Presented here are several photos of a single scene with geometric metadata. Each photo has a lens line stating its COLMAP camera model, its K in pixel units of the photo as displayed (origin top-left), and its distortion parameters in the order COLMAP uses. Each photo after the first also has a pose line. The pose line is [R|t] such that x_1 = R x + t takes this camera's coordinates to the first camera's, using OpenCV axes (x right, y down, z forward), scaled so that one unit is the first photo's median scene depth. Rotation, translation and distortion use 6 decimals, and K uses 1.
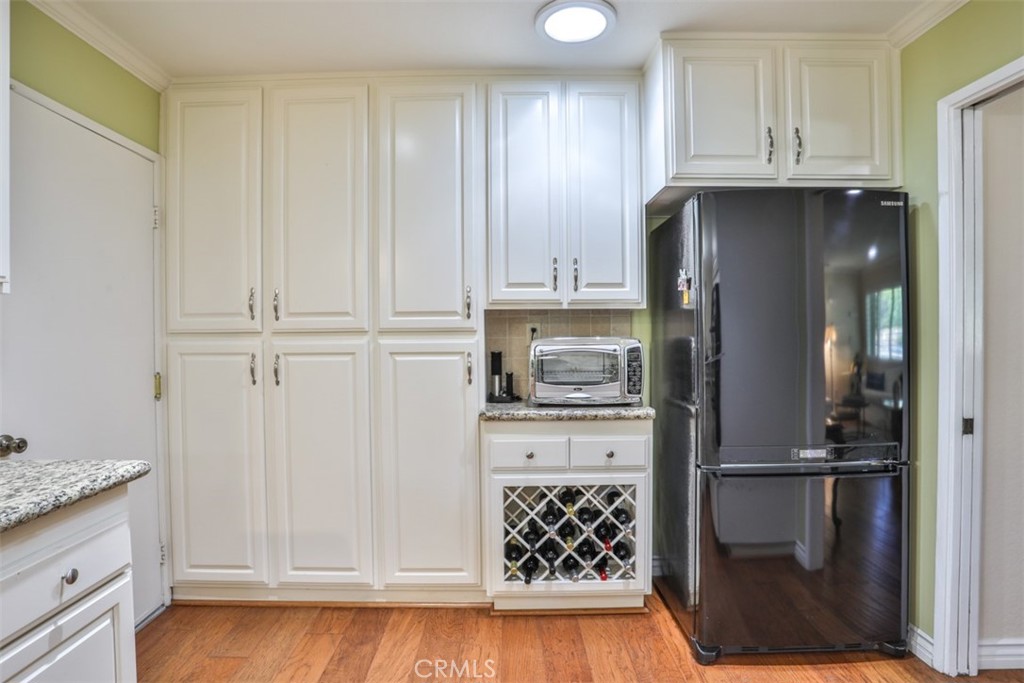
lens RADIAL K [[525.9, 0, 512.0], [0, 525.9, 341.5], [0, 0, 1]] dist [-0.078925, 0.000983]
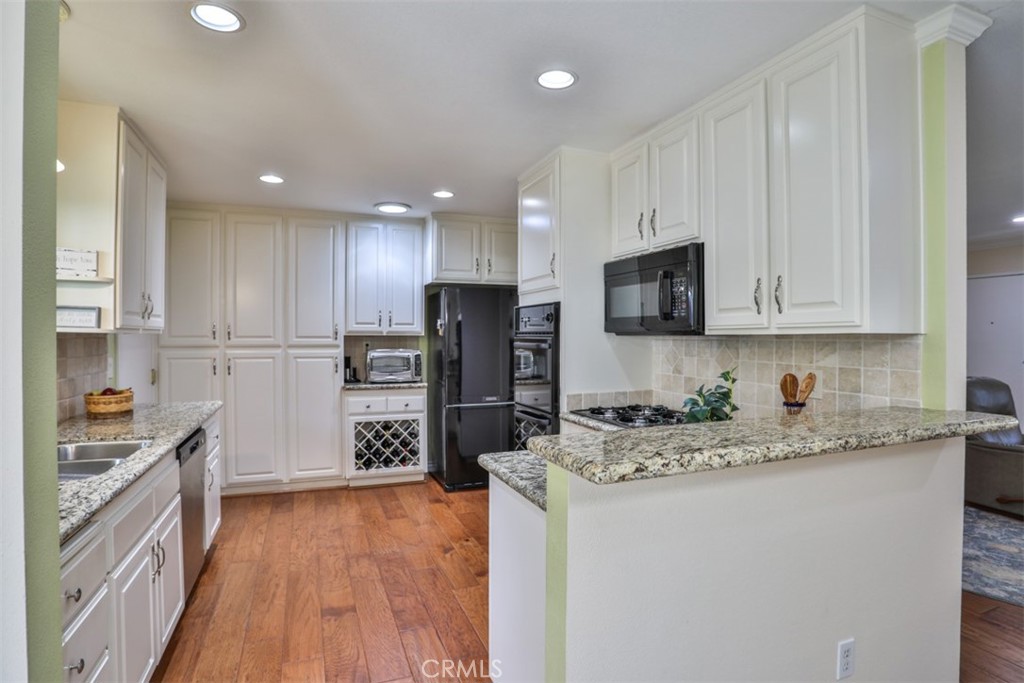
lens RADIAL K [[525.9, 0, 512.0], [0, 525.9, 341.5], [0, 0, 1]] dist [-0.078925, 0.000983]
pose [[0.928409, 0.005963, 0.371513, -0.199289], [-0.001055, 0.999909, -0.013415, -0.011743], [-0.371559, 0.012062, 0.928331, -1.096234]]
